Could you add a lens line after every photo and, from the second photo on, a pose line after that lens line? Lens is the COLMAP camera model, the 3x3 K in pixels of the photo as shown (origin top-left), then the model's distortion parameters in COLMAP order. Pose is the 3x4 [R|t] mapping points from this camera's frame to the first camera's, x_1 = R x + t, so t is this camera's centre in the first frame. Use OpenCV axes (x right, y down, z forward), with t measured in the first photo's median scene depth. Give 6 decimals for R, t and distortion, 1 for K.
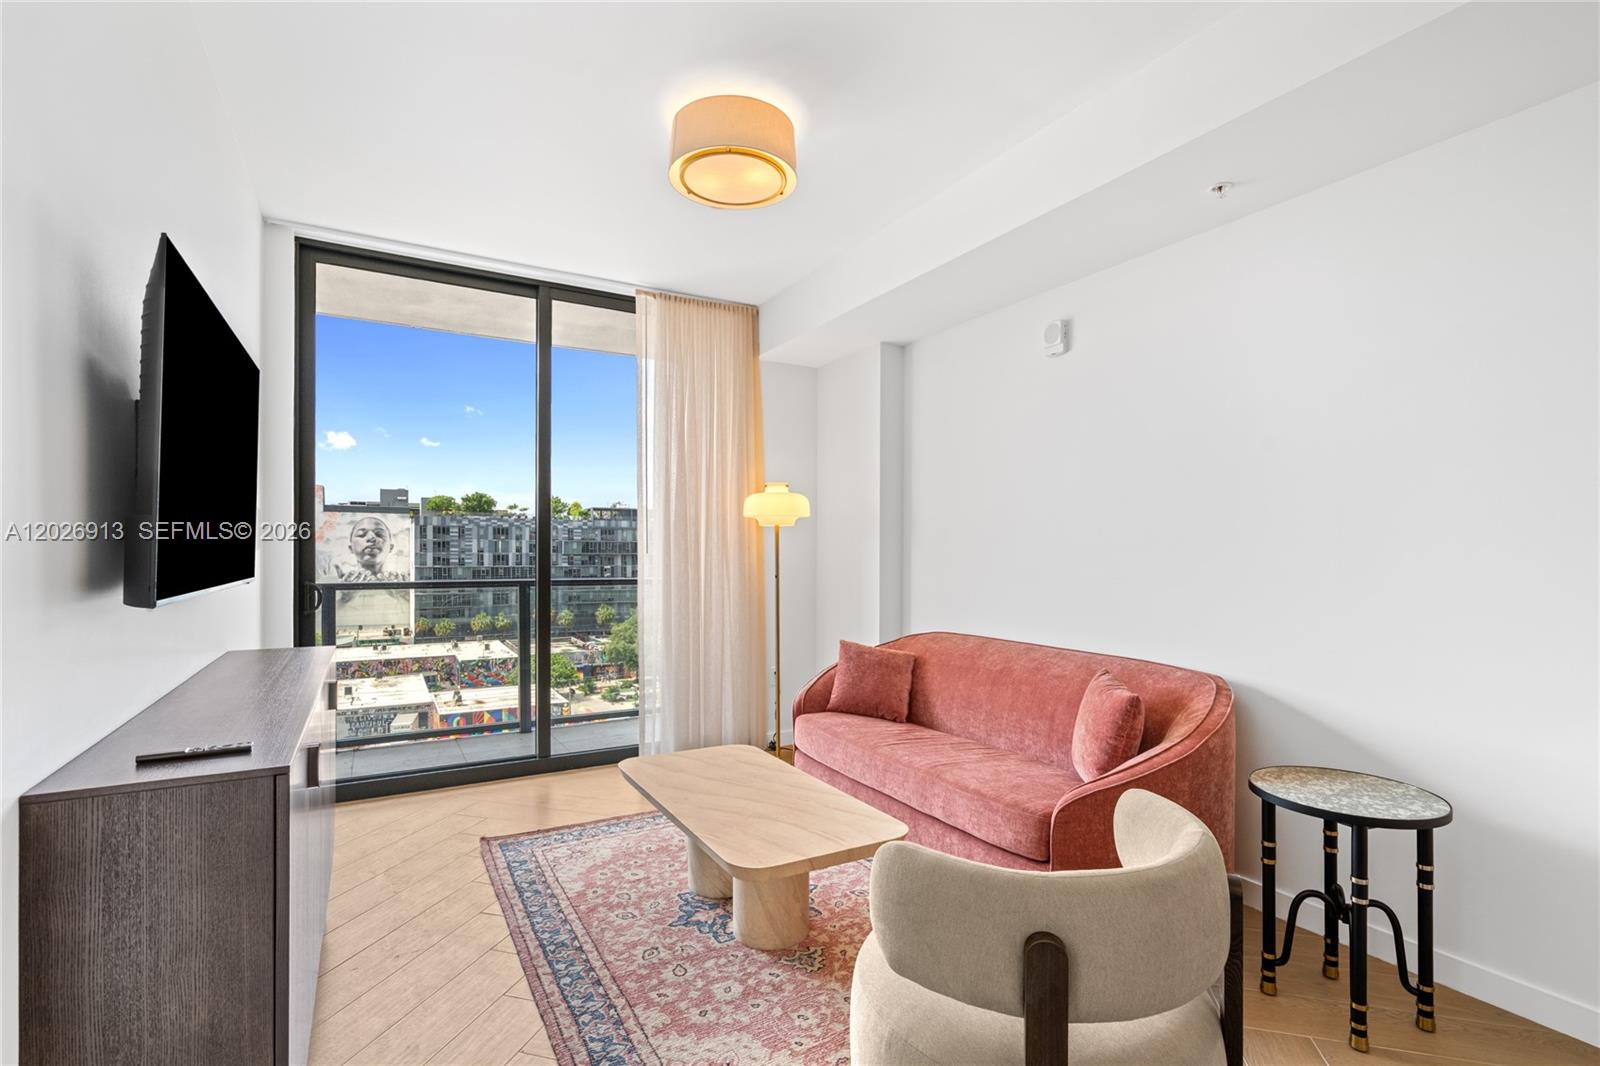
lens RADIAL K [[736.8, 0, 804.4], [0, 736.8, 551.5], [0, 0, 1]] dist [-0.001888, 0.000252]
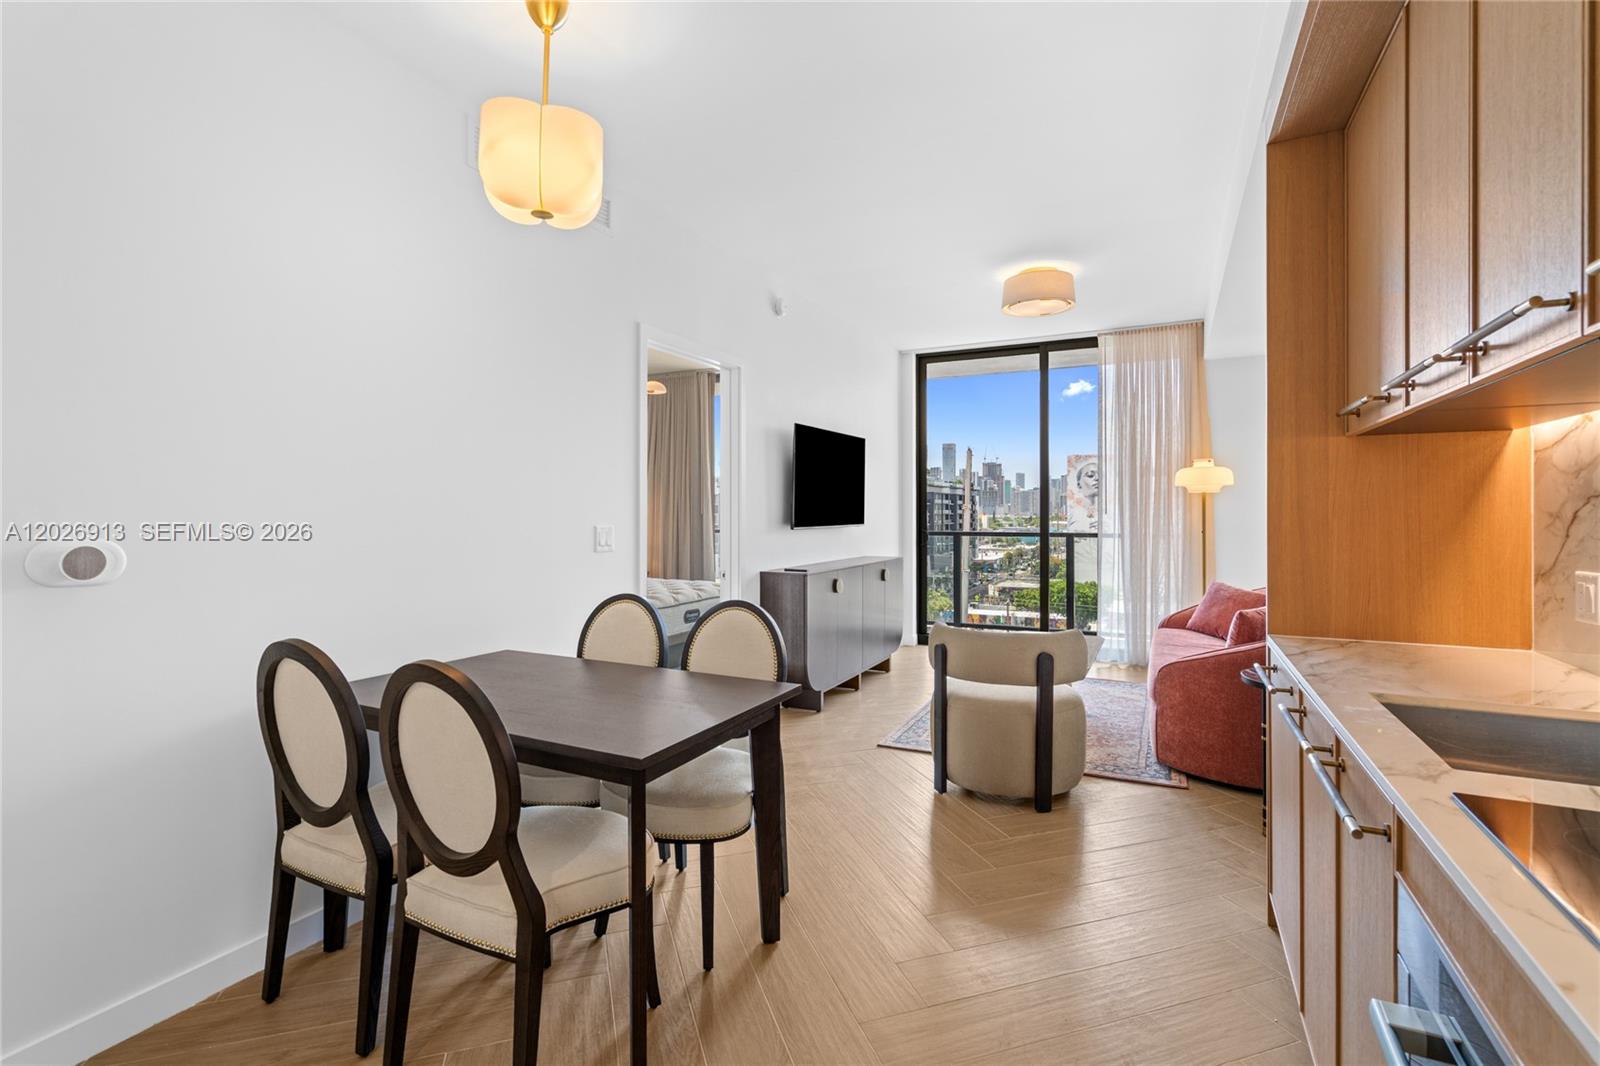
lens RADIAL K [[730.5, 0, 798.6], [0, 730.5, 515.0], [0, 0, 1]] dist [-0.002712, 0.001410]
pose [[0.543196, 0.000411, -0.839606, 0.672187], [0.002154, 0.999996, 0.001883, 0.000585], [0.839603, -0.002831, 0.543193, -0.288511]]
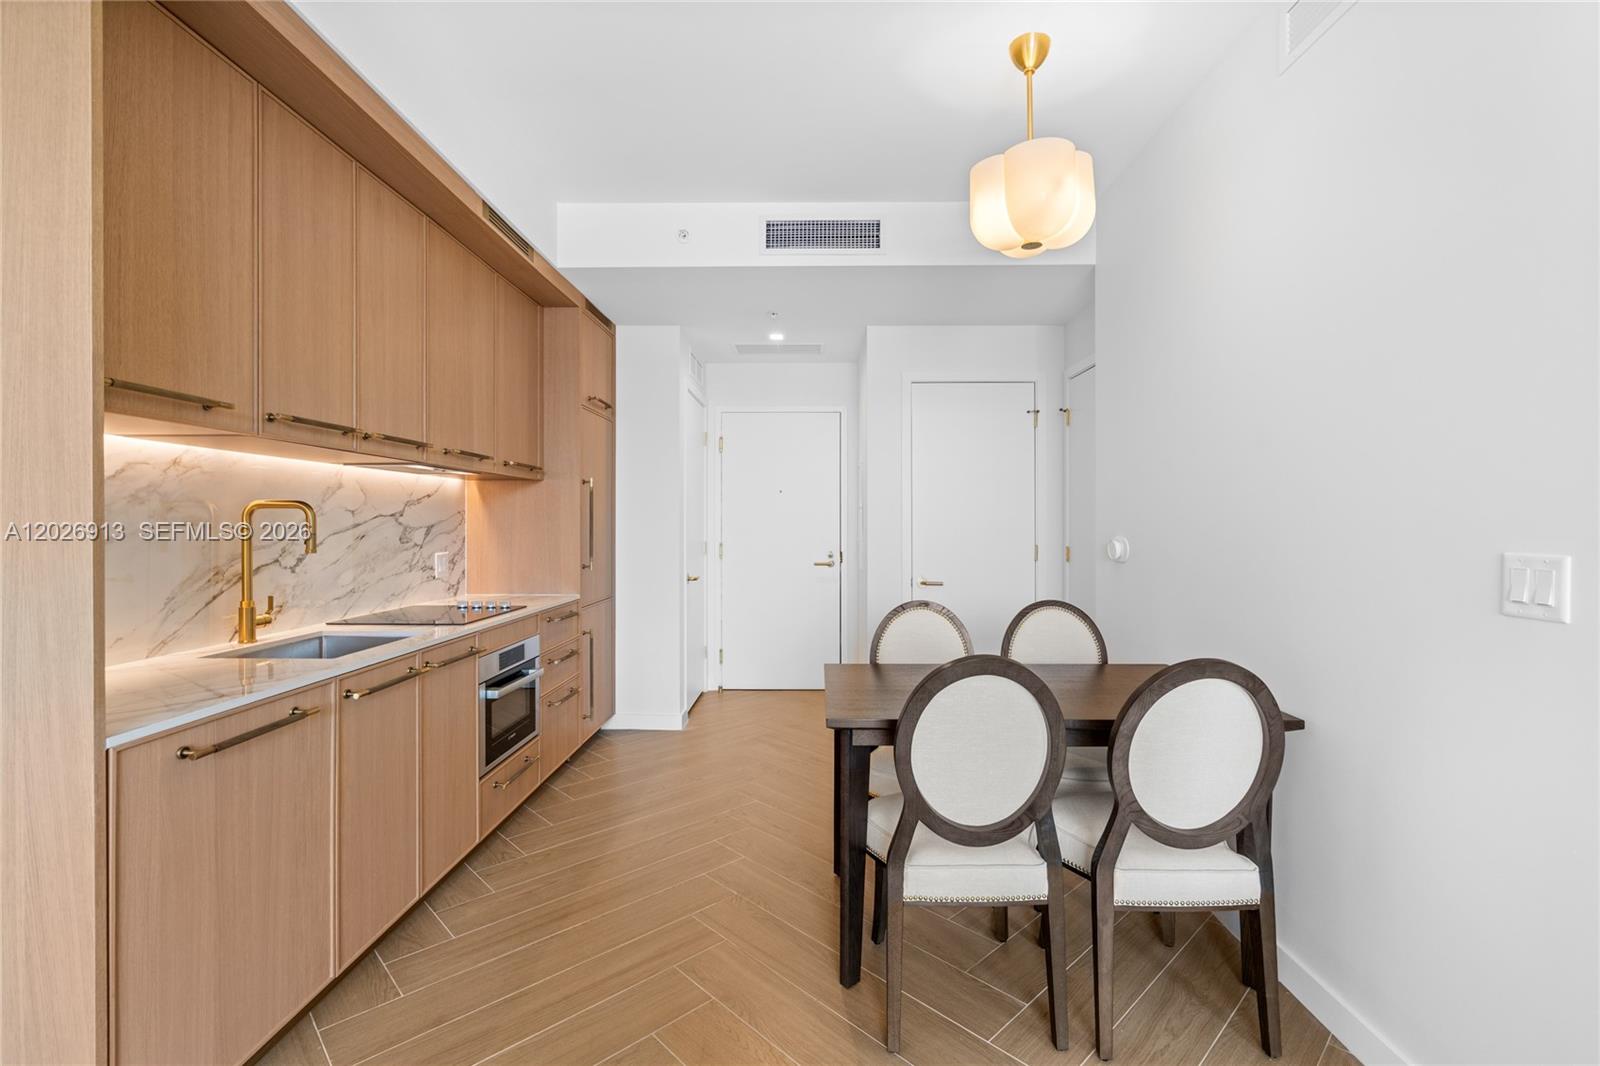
lens RADIAL K [[720.1, 0, 801.3], [0, 720.1, 525.9], [0, 0, 1]] dist [-0.002021, 0.000689]
pose [[-0.850894, -0.004760, 0.525316, 0.007784], [-0.002795, 0.999986, 0.004534, -0.000242], [-0.525330, 0.002389, -0.850895, 0.390893]]
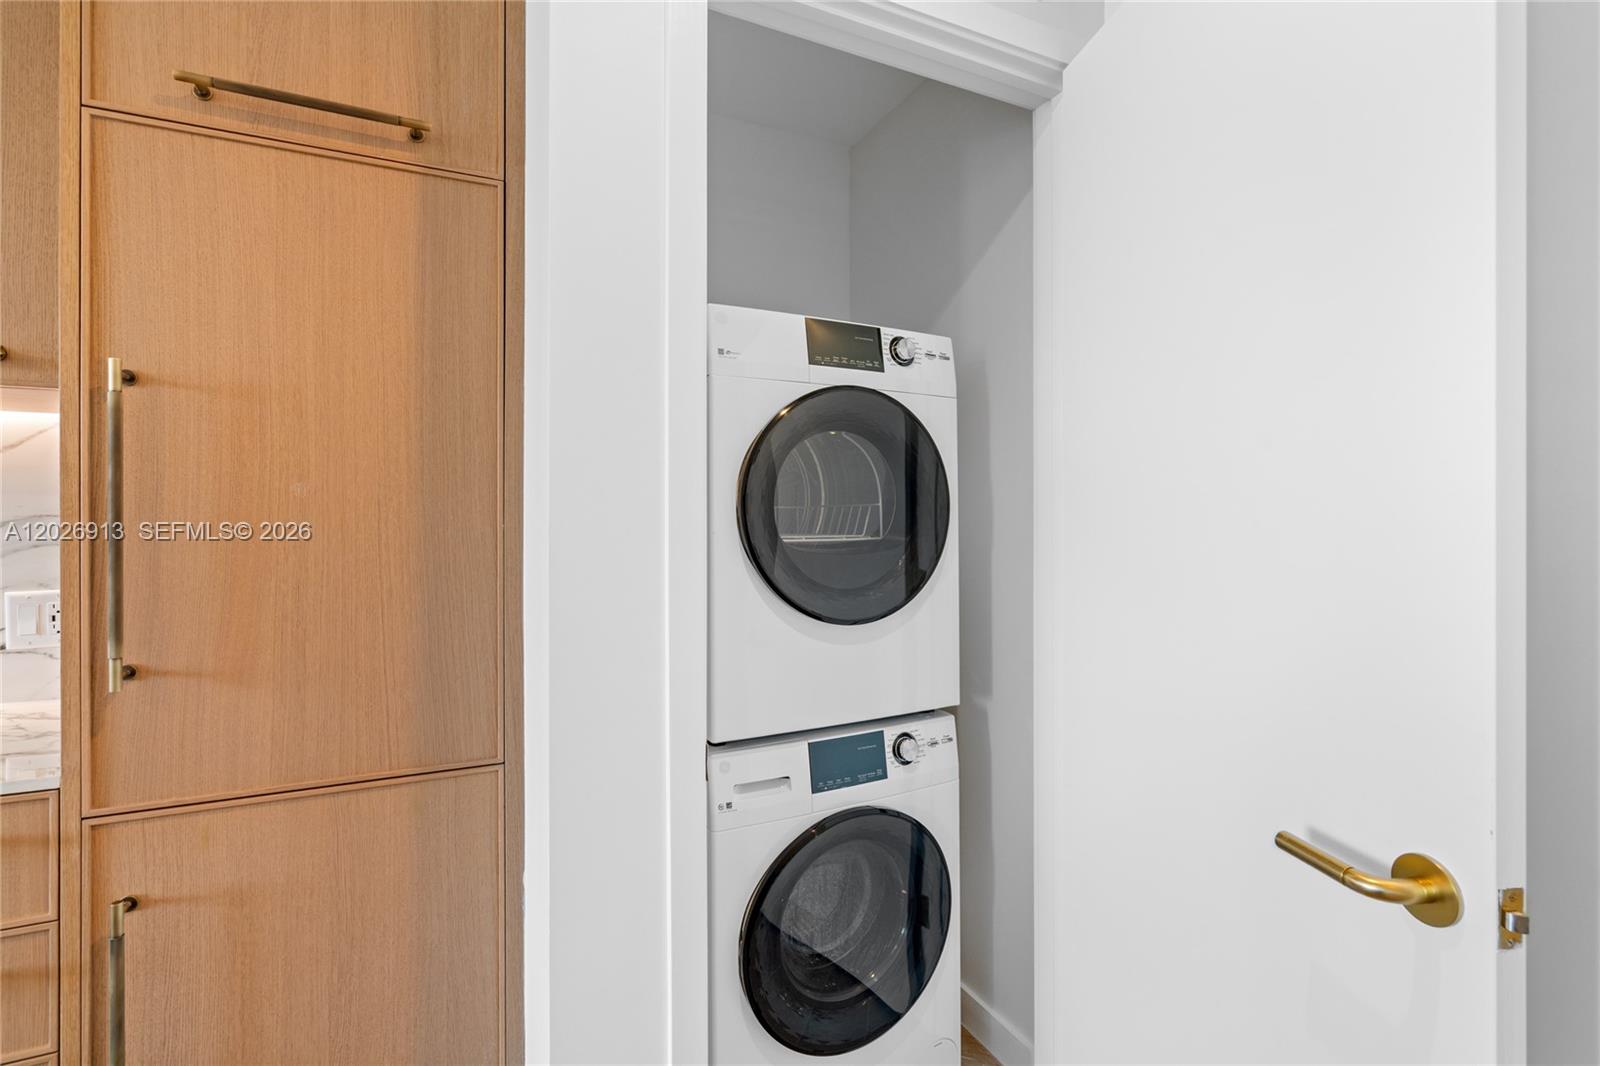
lens RADIAL K [[730.5, 0, 798.6], [0, 730.5, 515.0], [0, 0, 1]] dist [-0.002712, 0.001410]
pose [[0.091108, 0.001316, 0.995840, 0.481545], [0.001599, 0.999998, -0.001468, -0.000260], [-0.995840, 0.001726, 0.091106, -0.513438]]
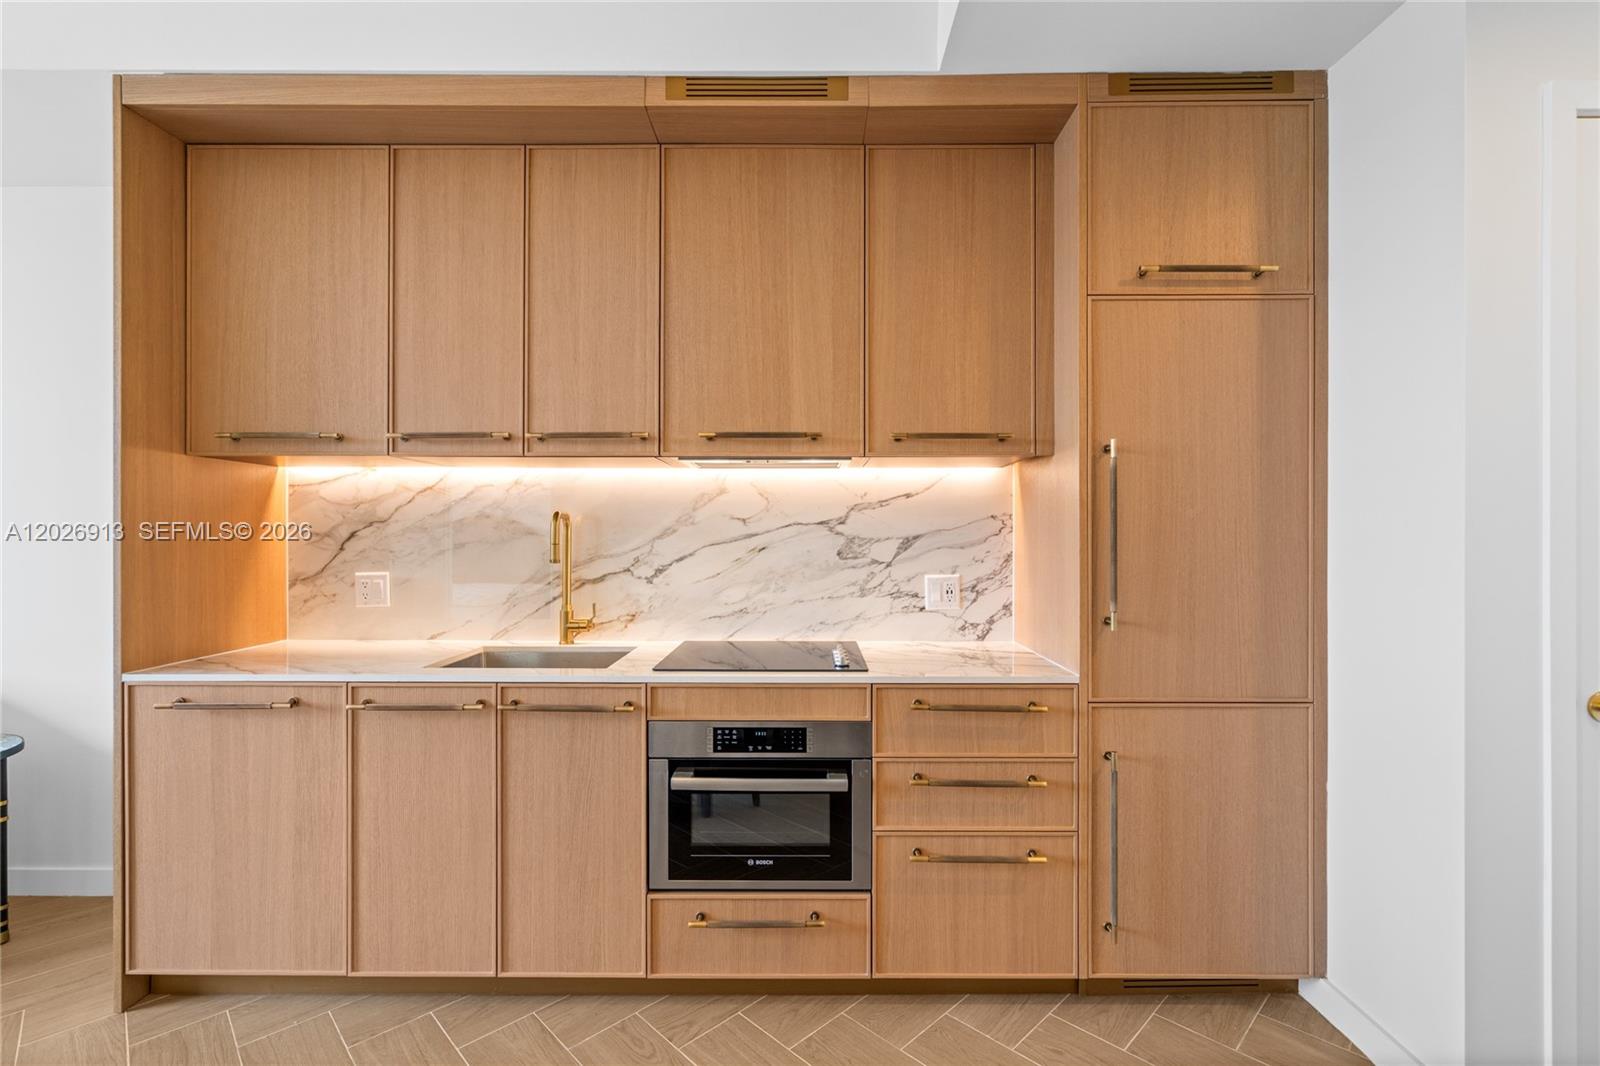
lens RADIAL K [[726.0, 0, 805.2], [0, 726.0, 532.8], [0, 0, 1]] dist [-0.013624, 0.009015]
pose [[0.510314, -0.001552, 0.859987, 0.237956], [0.000666, 0.999999, 0.001409, 0.000486], [-0.859988, -0.000147, 0.510315, -0.313602]]
